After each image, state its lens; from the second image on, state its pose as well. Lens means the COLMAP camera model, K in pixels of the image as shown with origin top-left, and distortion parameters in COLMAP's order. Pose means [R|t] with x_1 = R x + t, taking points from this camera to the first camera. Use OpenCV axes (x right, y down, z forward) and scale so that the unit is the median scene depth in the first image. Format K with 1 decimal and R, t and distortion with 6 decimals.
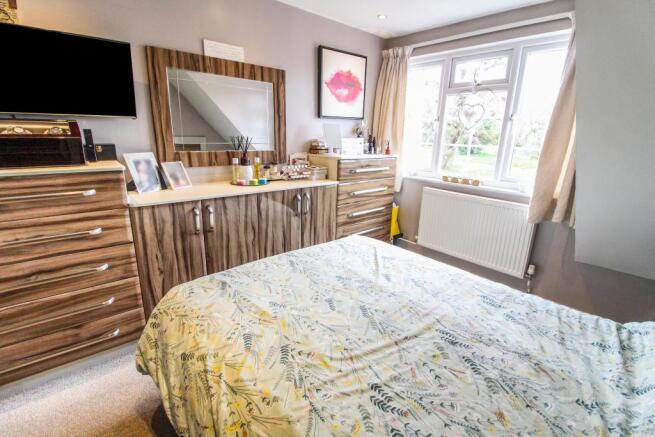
lens RADIAL K [[302.4, 0, 332.3], [0, 302.4, 212.9], [0, 0, 1]] dist [0.002685, -0.014023]
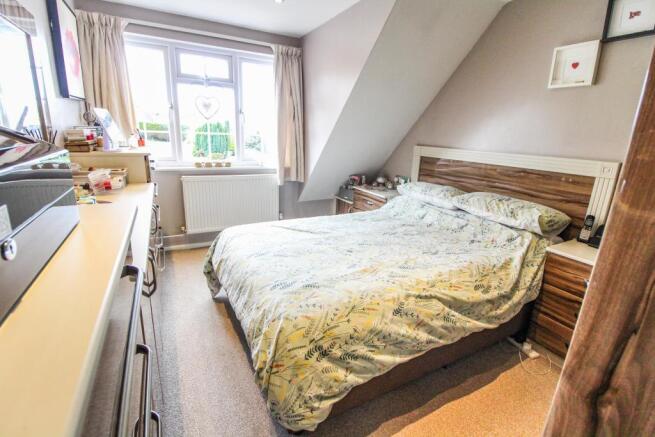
lens RADIAL K [[302.4, 0, 332.3], [0, 302.4, 212.9], [0, 0, 1]] dist [0.002685, -0.014023]
pose [[0.216354, -0.270565, 0.938076, -0.712795], [0.211870, 0.950947, 0.225412, -0.117097], [-0.953049, 0.149981, 0.263066, 0.374047]]
